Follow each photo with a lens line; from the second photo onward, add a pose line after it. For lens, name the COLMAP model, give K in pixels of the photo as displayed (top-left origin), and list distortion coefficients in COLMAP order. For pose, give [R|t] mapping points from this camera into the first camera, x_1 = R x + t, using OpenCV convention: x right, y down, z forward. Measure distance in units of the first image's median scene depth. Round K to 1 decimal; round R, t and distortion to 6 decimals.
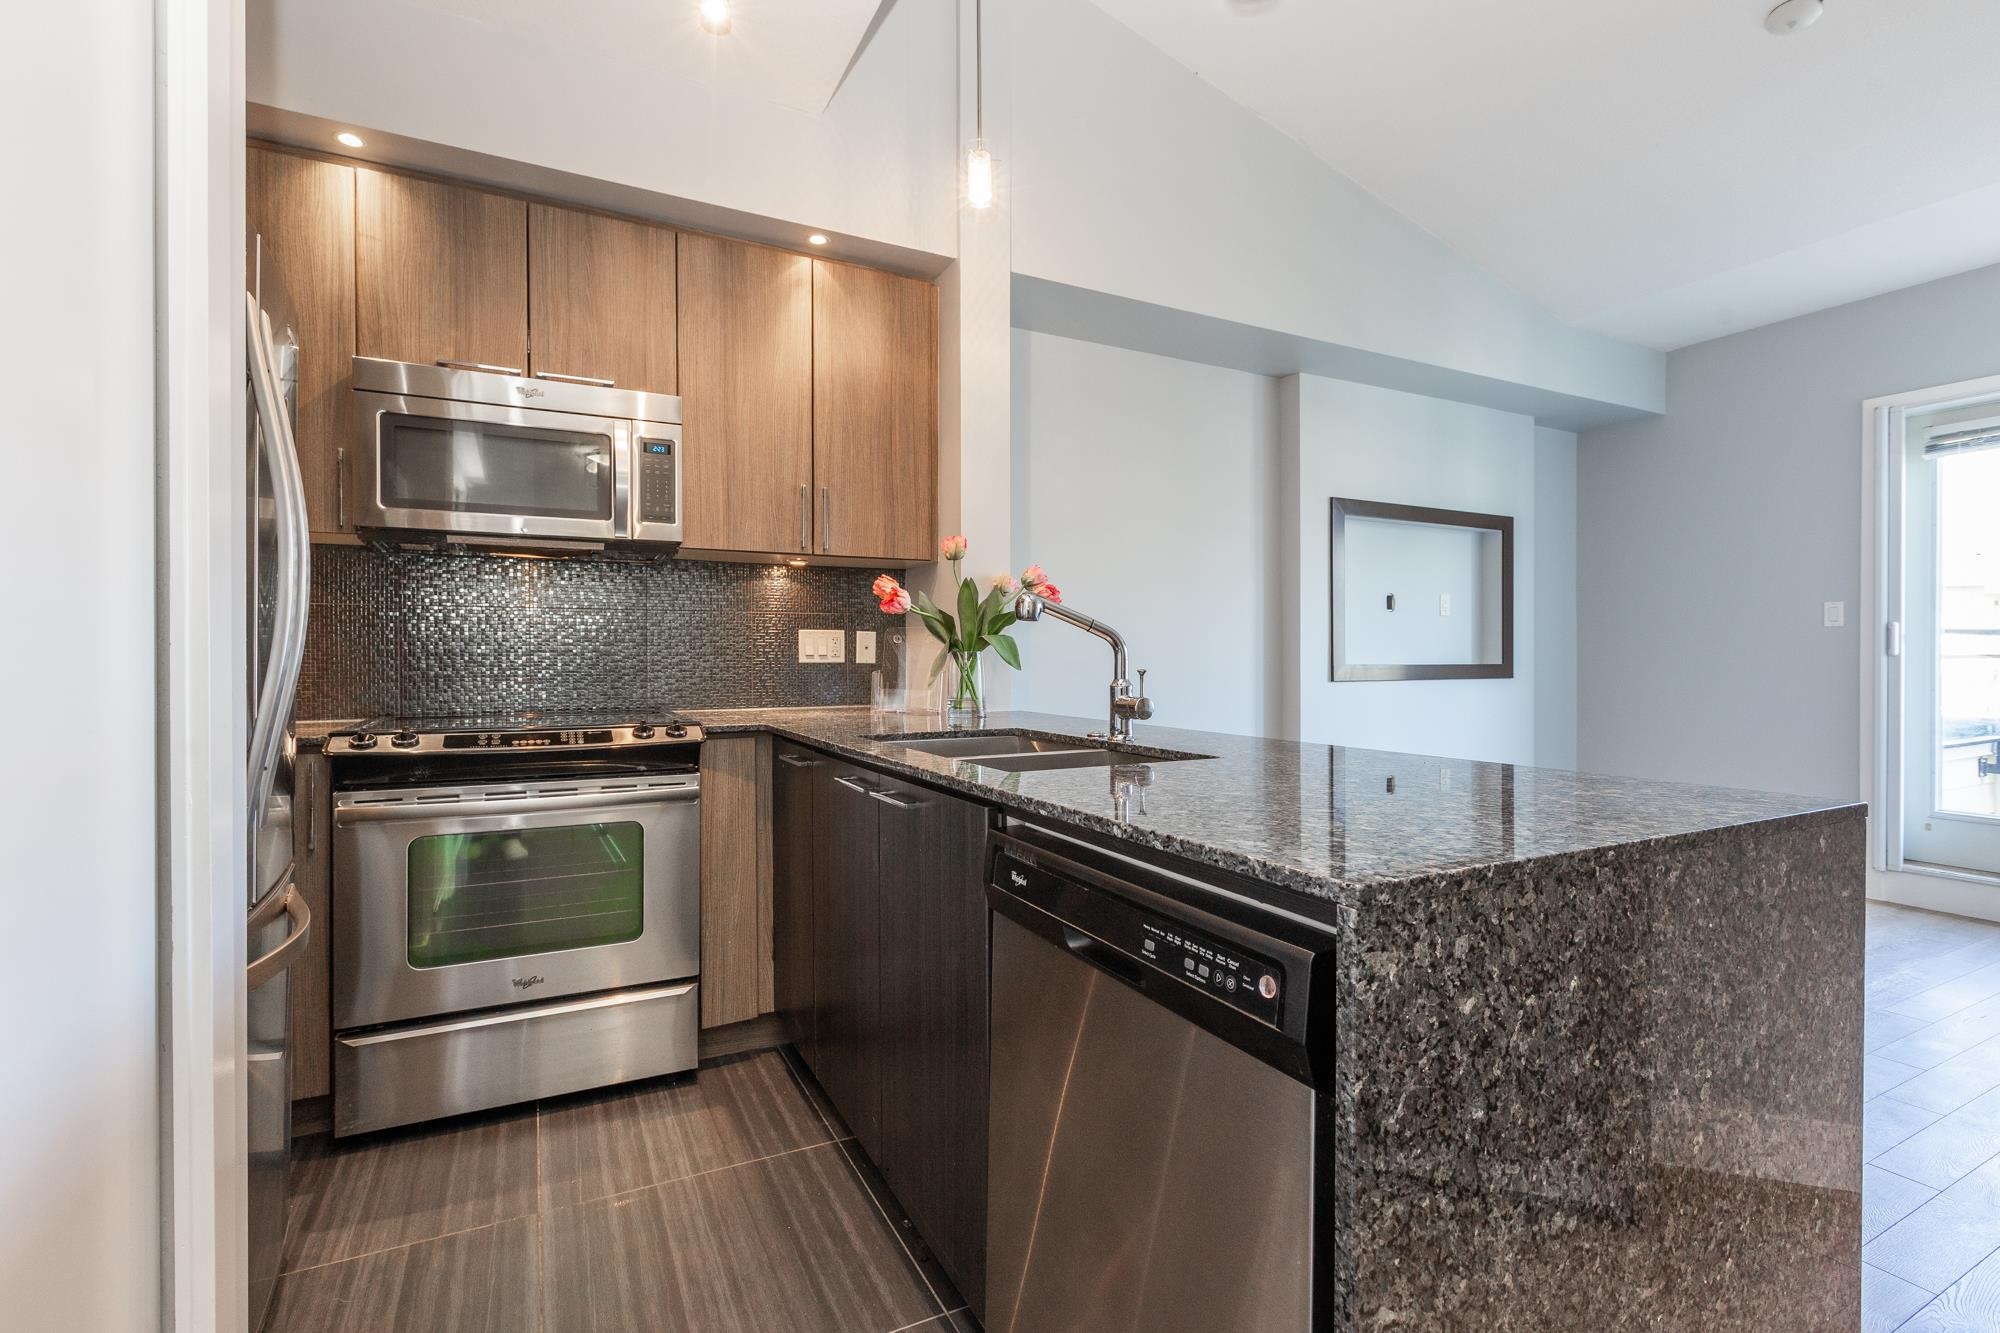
lens RADIAL K [[909.9, 0, 999.4], [0, 909.9, 658.0], [0, 0, 1]] dist [-0.000378, 0.000327]
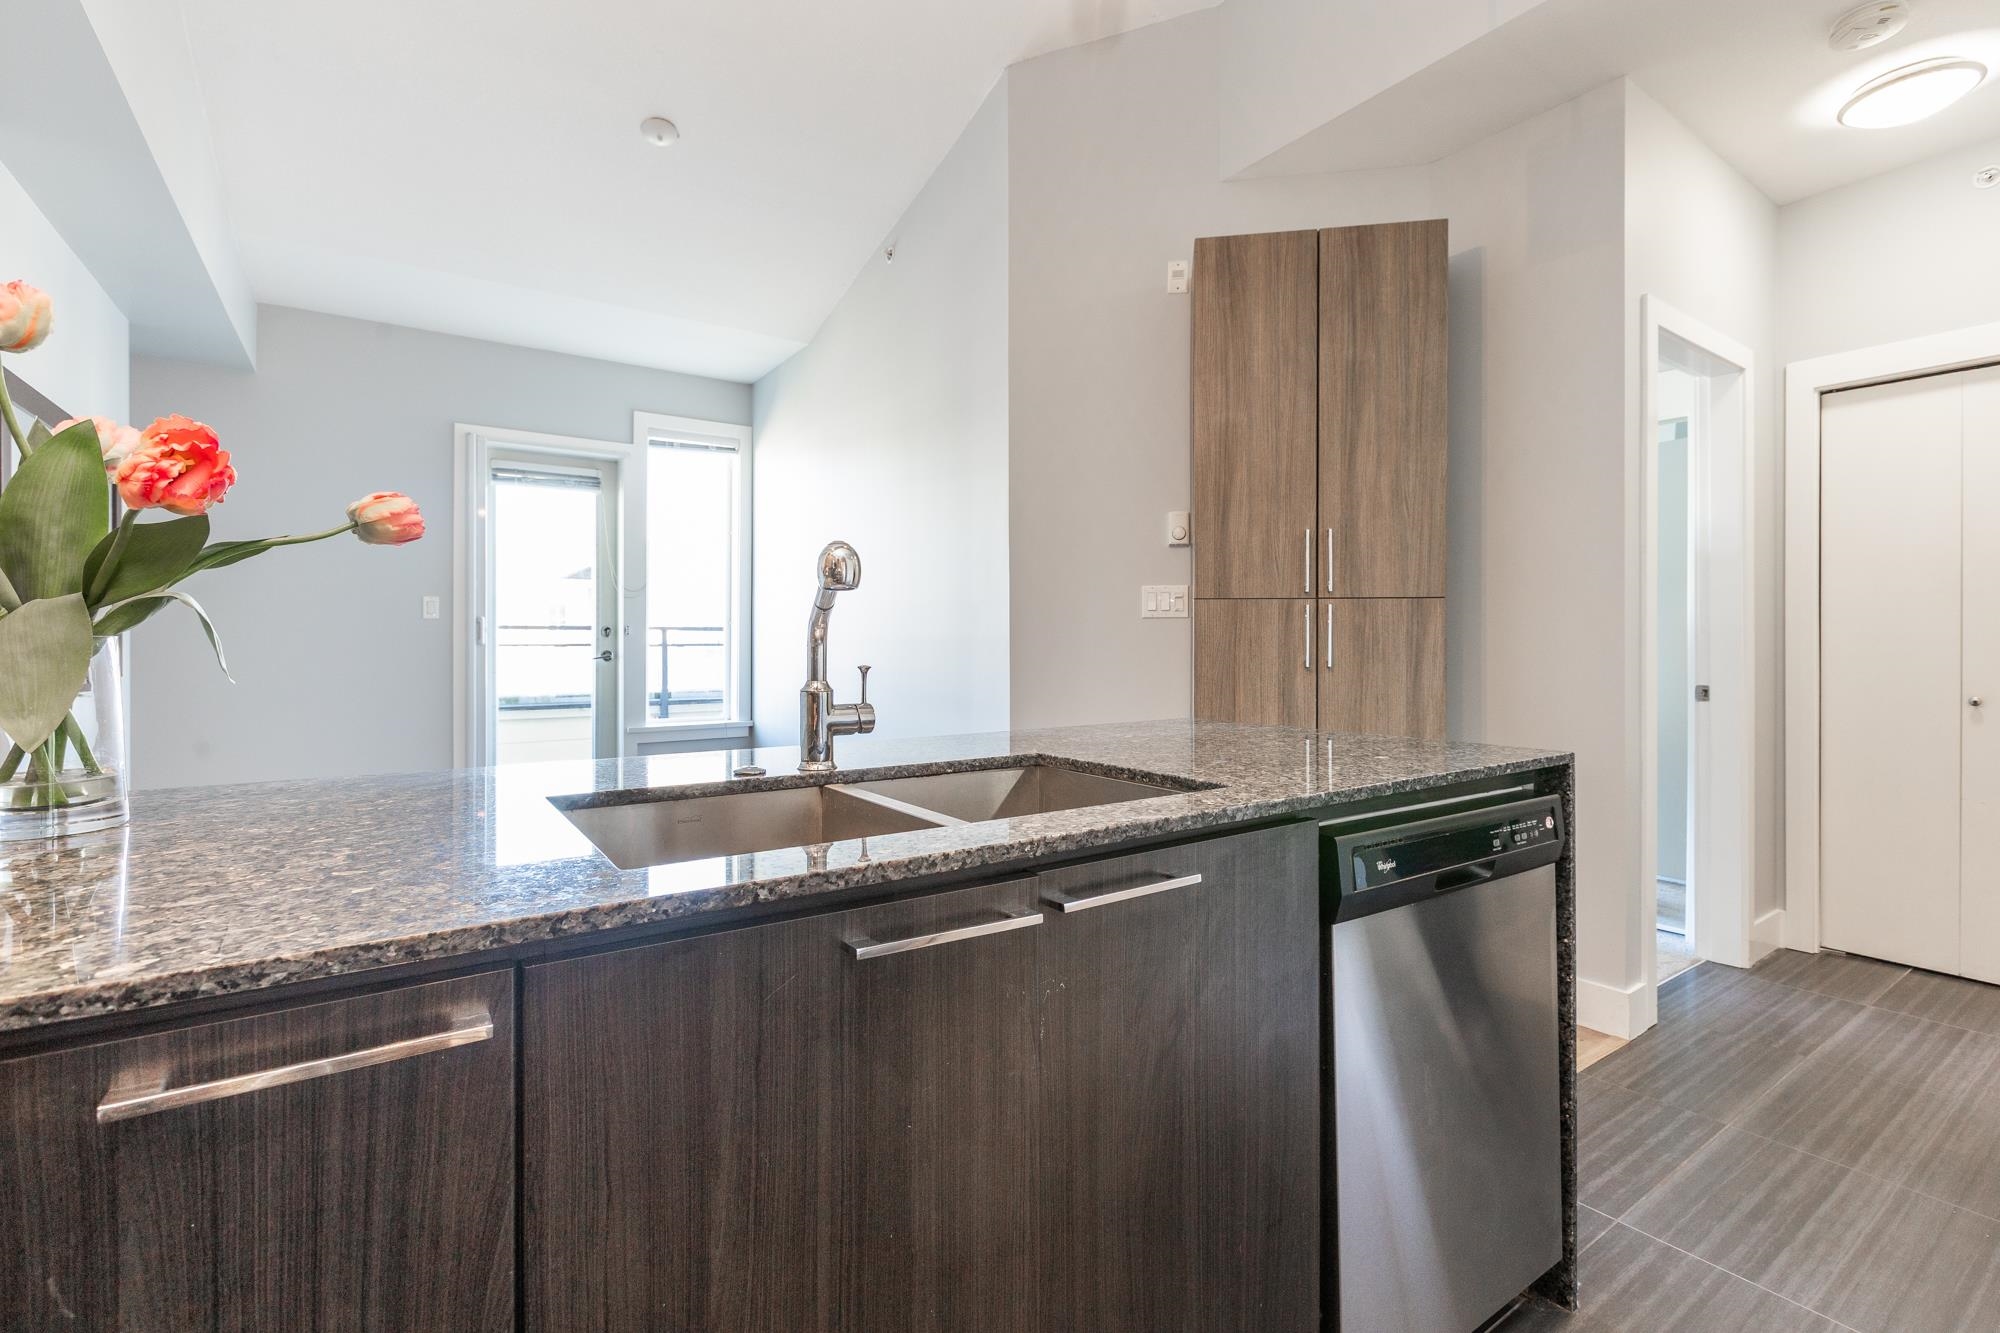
lens RADIAL K [[909.9, 0, 995.6], [0, 909.9, 651.1], [0, 0, 1]] dist [-0.000378, 0.000327]
pose [[-0.121198, -0.010695, 0.992571, -0.579731], [0.006209, 0.999914, 0.011532, -0.007231], [-0.992609, 0.007561, -0.121121, 0.964647]]
